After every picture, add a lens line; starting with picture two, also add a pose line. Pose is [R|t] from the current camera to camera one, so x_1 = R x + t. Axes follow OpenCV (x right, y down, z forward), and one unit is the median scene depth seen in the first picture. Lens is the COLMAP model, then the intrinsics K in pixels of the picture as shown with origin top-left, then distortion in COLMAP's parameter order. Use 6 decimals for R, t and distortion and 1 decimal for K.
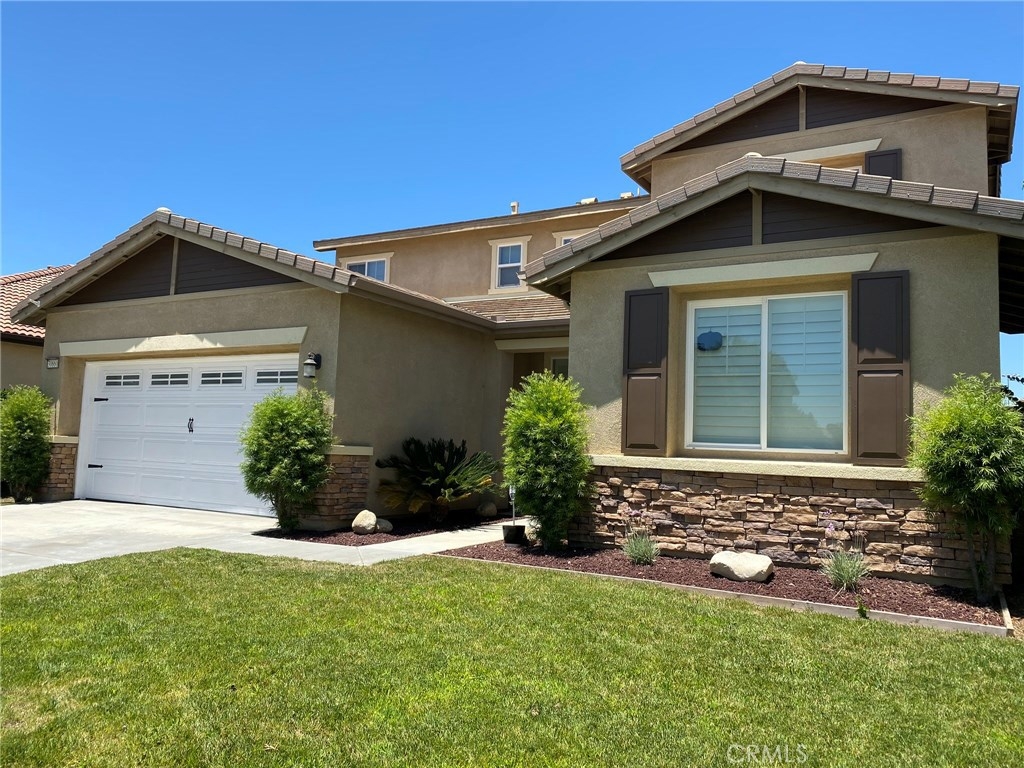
lens RADIAL K [[776.3, 0, 513.0], [0, 776.3, 380.9], [0, 0, 1]] dist [0.046703, -0.054836]
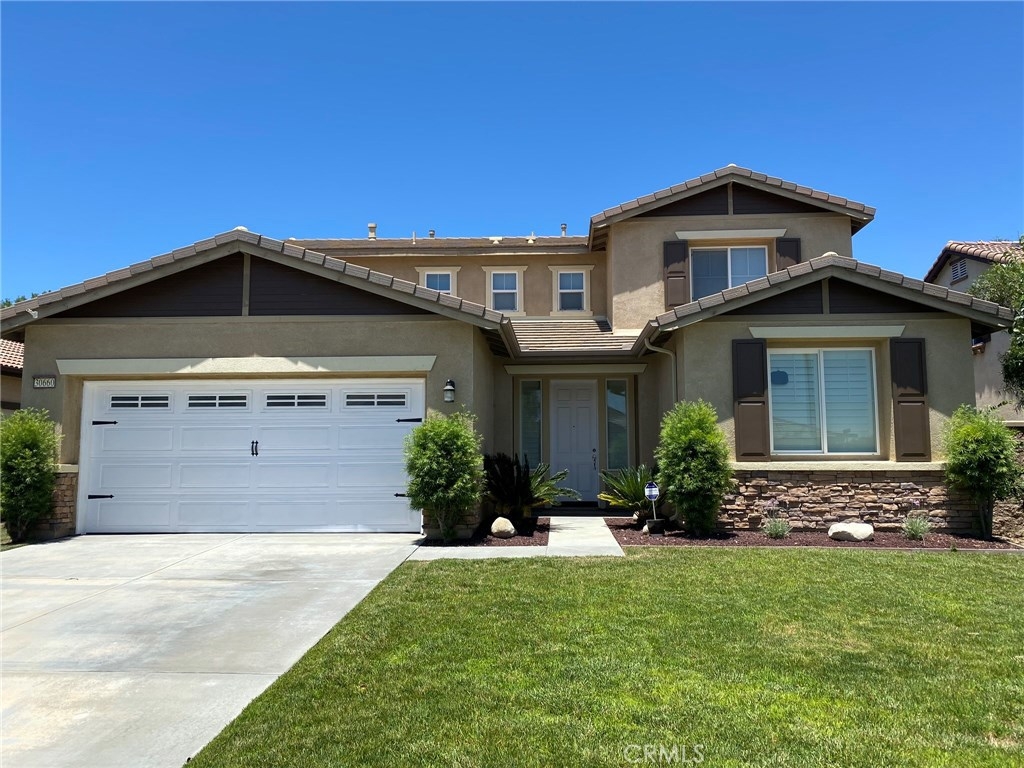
lens RADIAL K [[776.3, 0, 518.7], [0, 776.3, 382.7], [0, 0, 1]] dist [0.046703, -0.054836]
pose [[0.891050, 0.008424, 0.453826, -0.801453], [-0.005529, 0.999955, -0.007706, -0.028472], [-0.453871, 0.004357, 0.891057, -0.038551]]
